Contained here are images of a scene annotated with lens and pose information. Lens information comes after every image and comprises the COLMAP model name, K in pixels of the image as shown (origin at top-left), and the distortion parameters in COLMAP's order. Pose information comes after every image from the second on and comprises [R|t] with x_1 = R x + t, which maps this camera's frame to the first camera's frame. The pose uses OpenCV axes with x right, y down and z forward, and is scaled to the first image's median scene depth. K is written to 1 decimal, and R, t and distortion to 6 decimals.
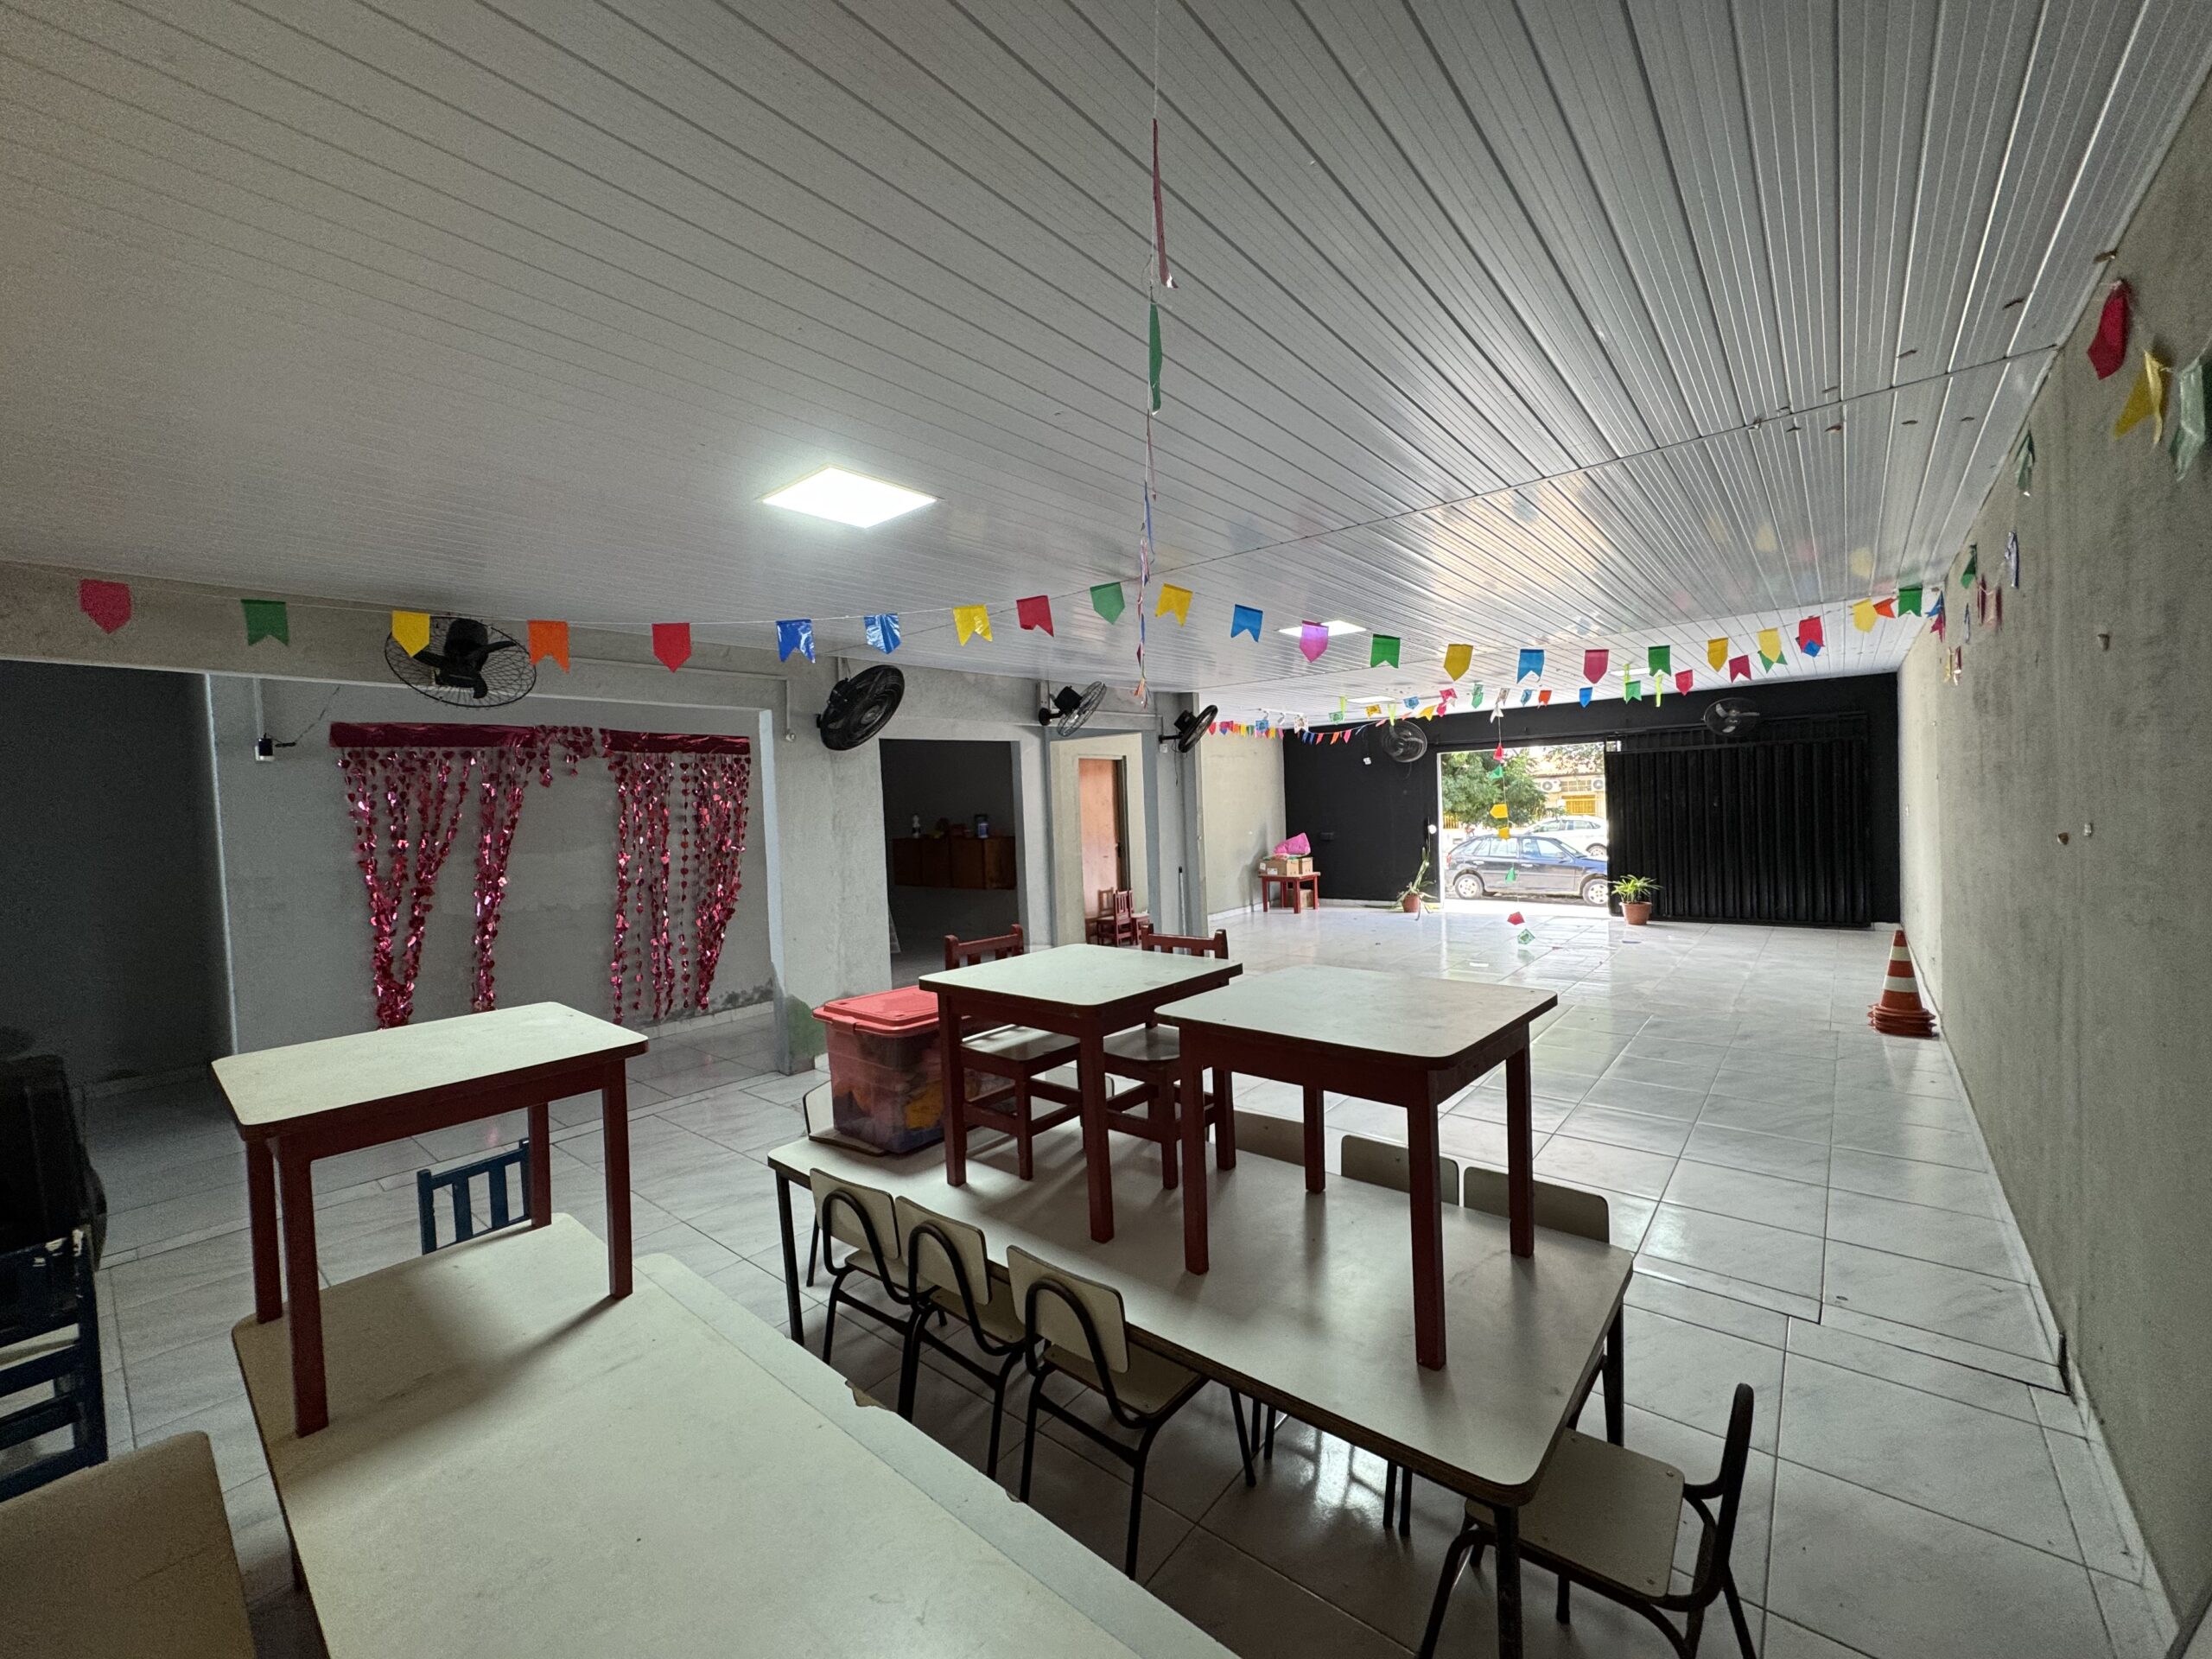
lens RADIAL K [[884.7, 0, 1095.4], [0, 884.7, 823.3], [0, 0, 1]] dist [-0.002249, 0.001458]
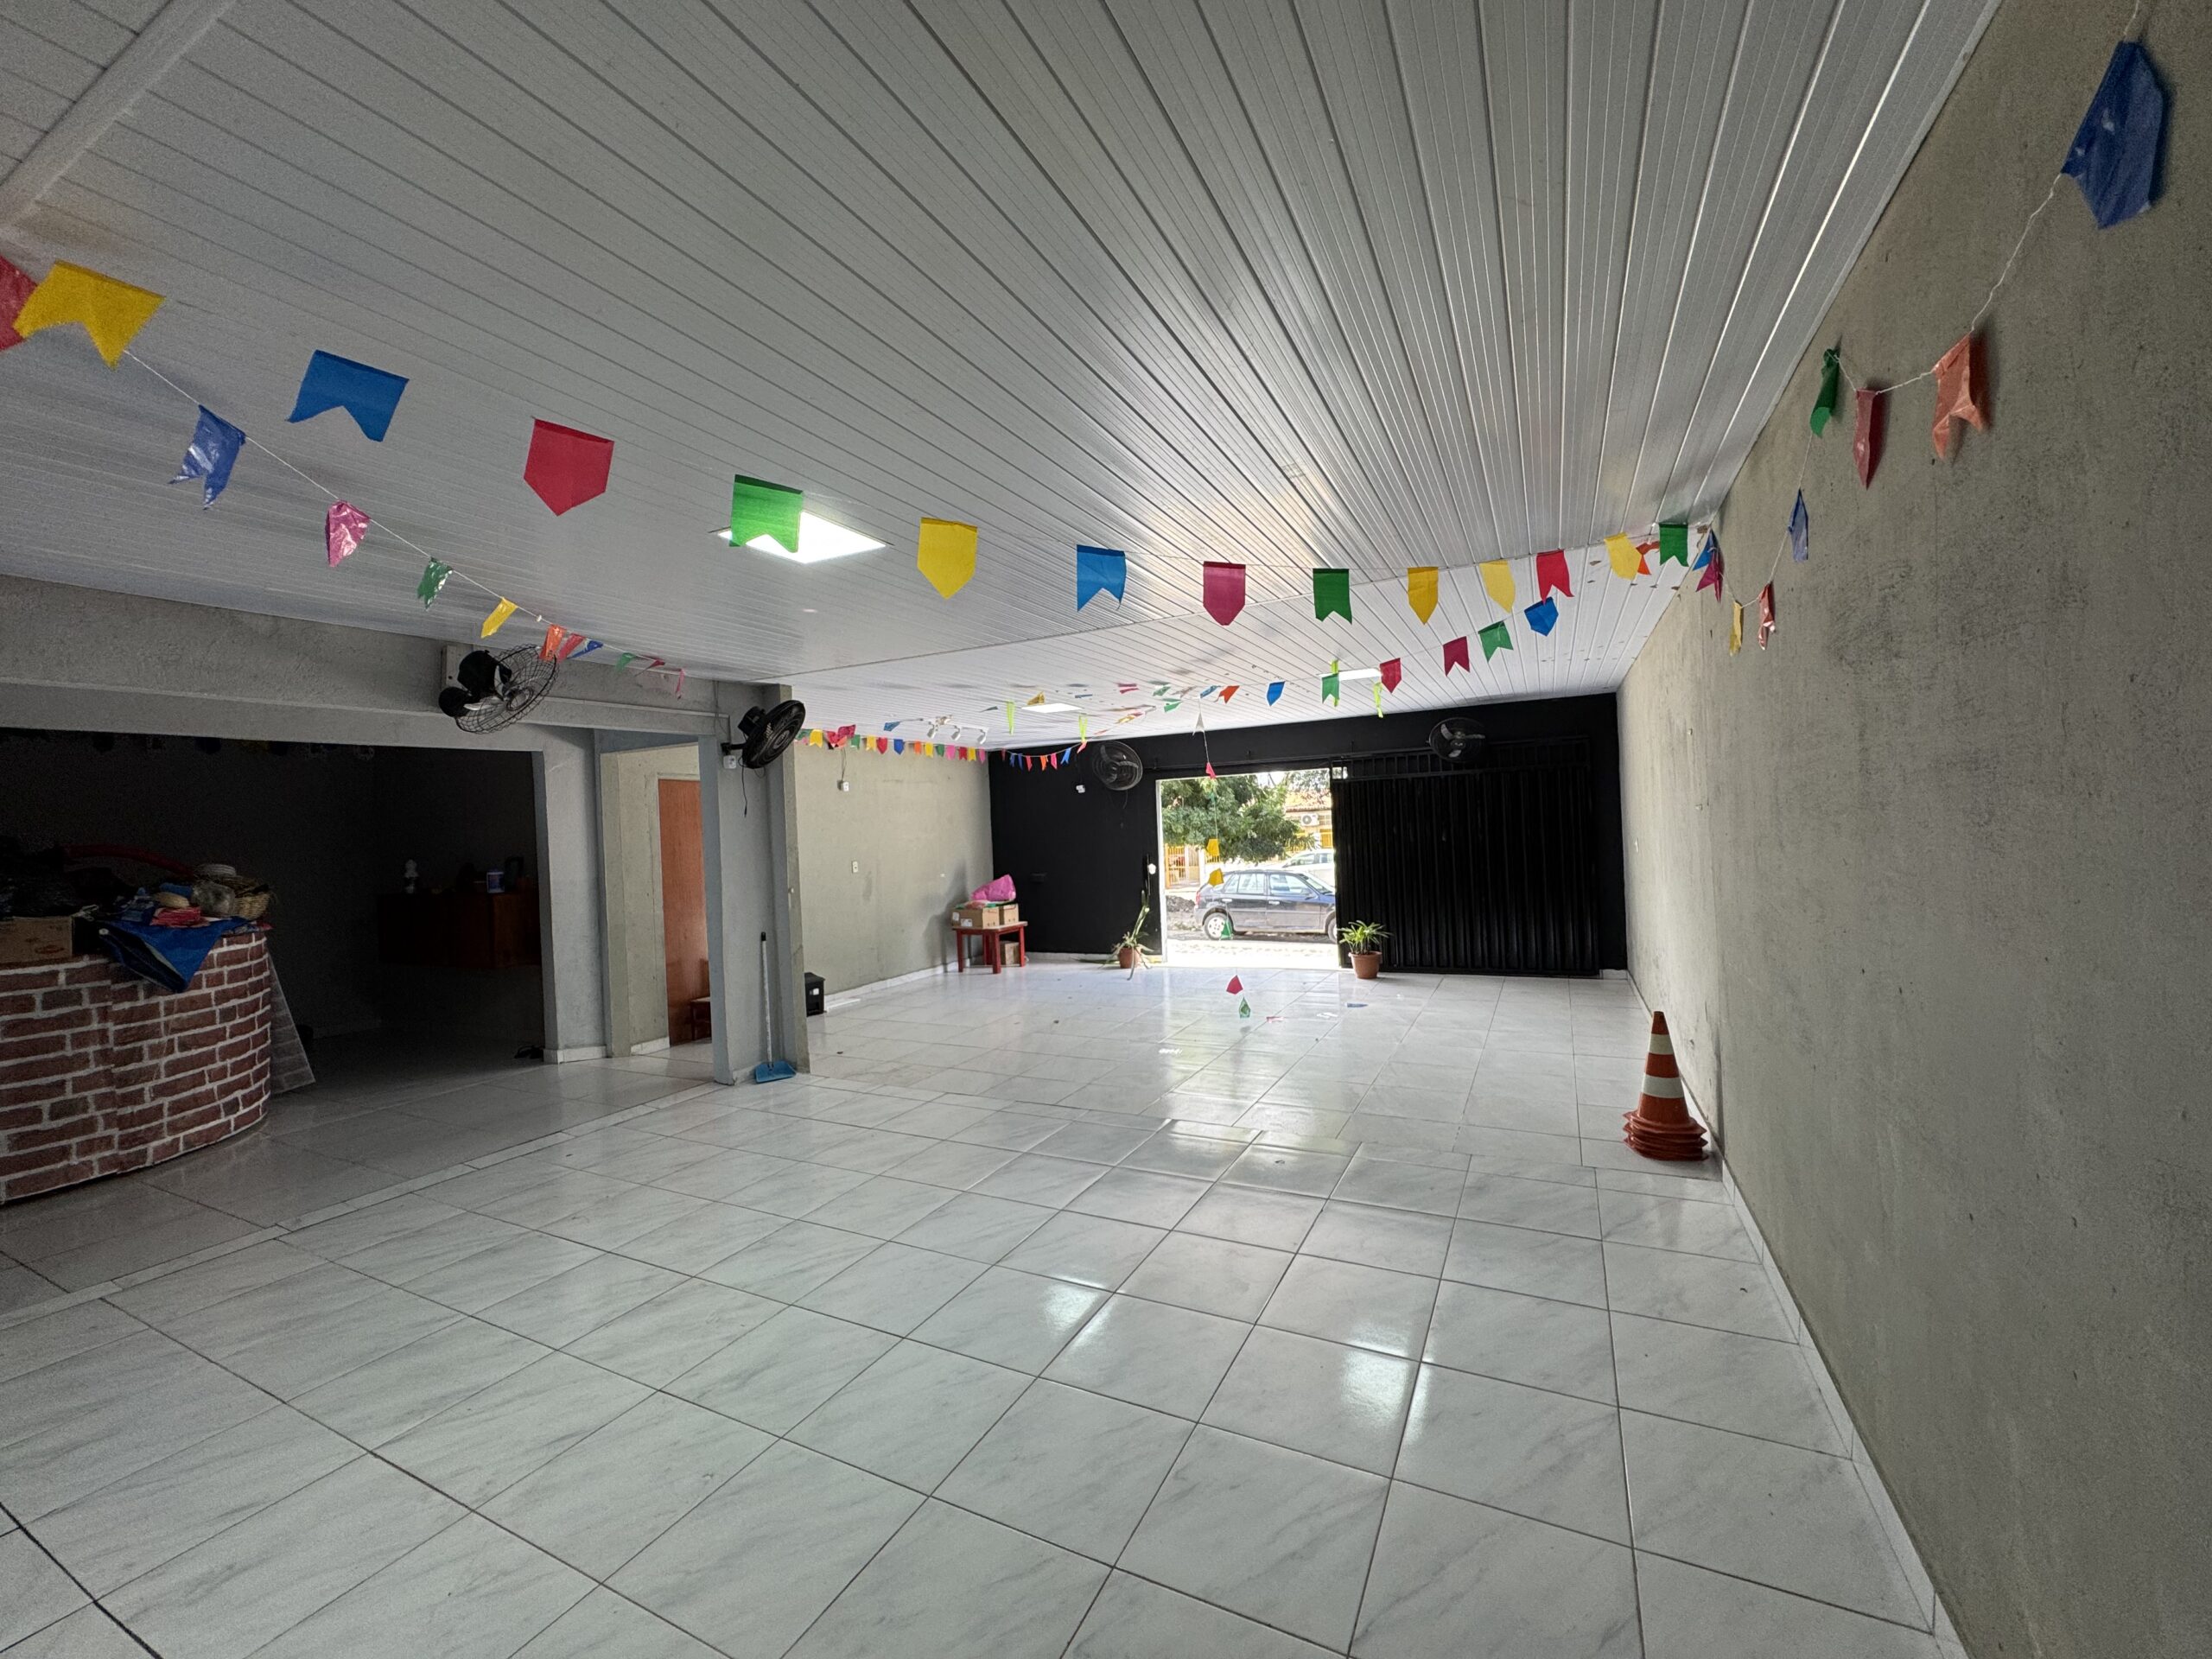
lens RADIAL K [[884.7, 0, 1097.5], [0, 884.7, 825.4], [0, 0, 1]] dist [-0.002249, 0.001458]
pose [[0.973733, -0.001015, 0.227692, 0.153039], [0.009311, 0.999331, -0.035364, -0.006317], [-0.227504, 0.036555, 0.973091, 0.204565]]
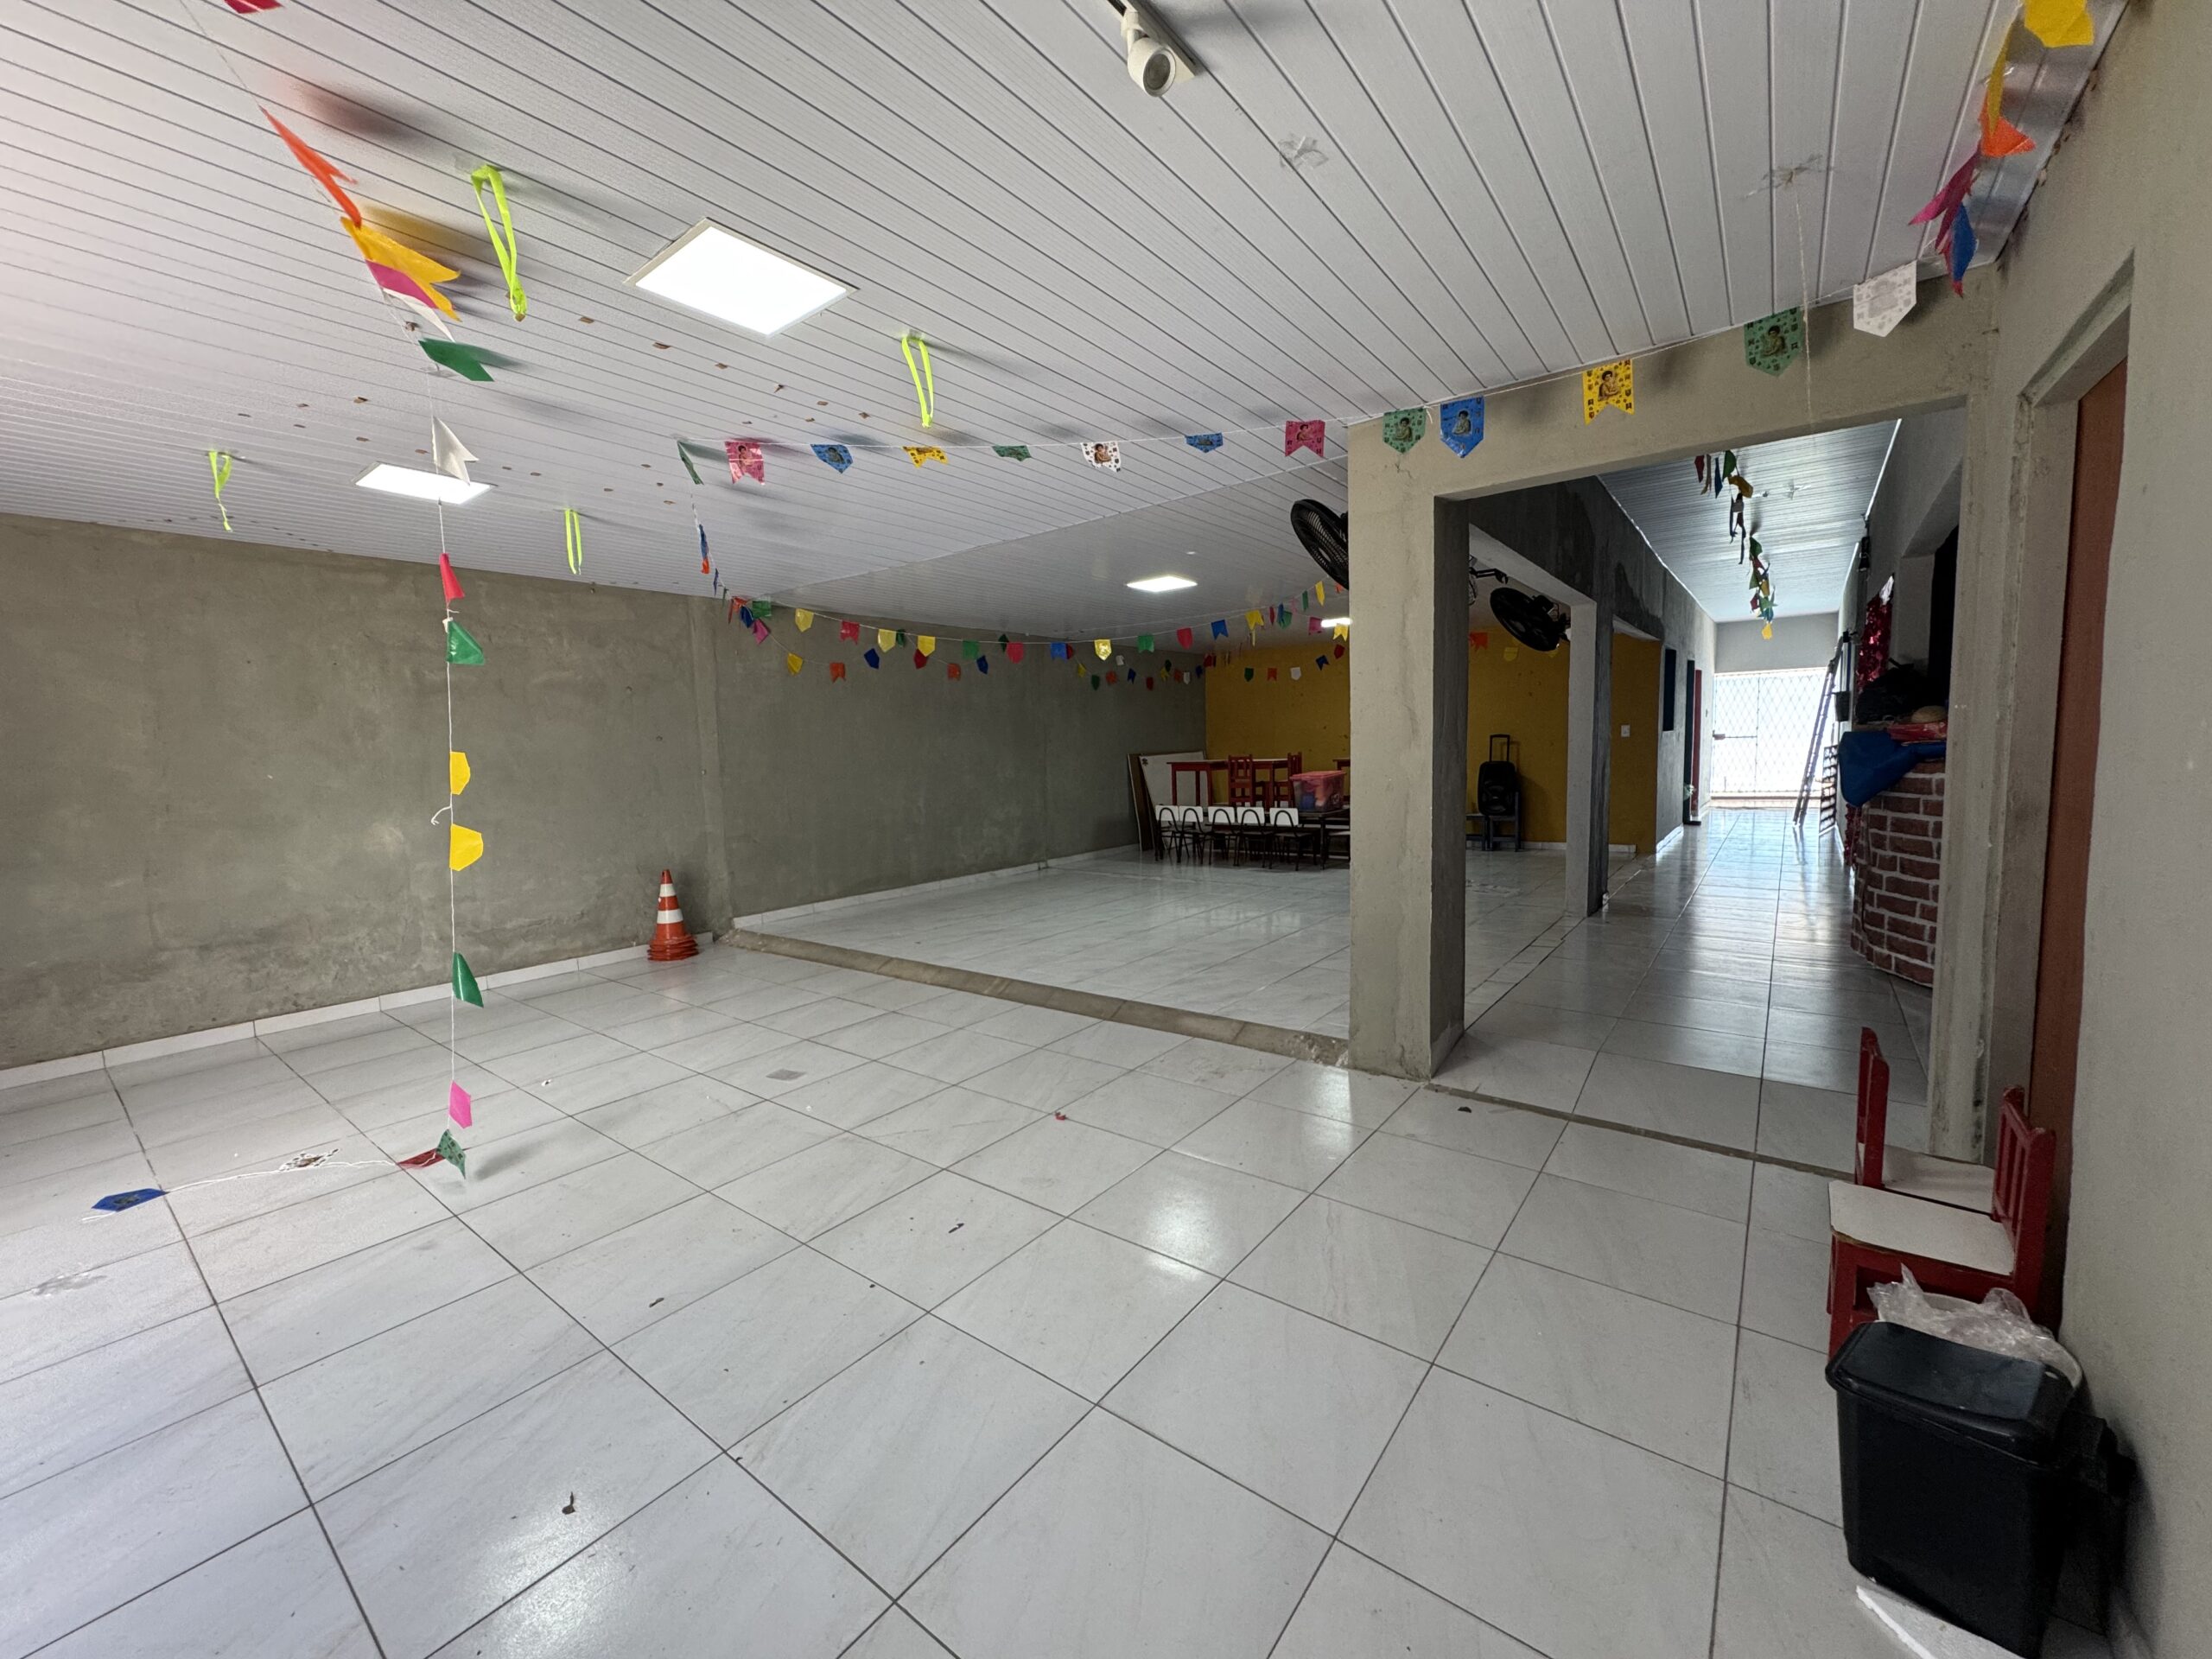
lens RADIAL K [[884.7, 0, 1101.6], [0, 884.7, 823.2], [0, 0, 1]] dist [-0.002249, 0.001458]
pose [[-0.995749, 0.077034, -0.050499, 0.213837], [0.070934, 0.991047, 0.113115, -0.013073], [0.058761, 0.109052, -0.992298, 1.136034]]
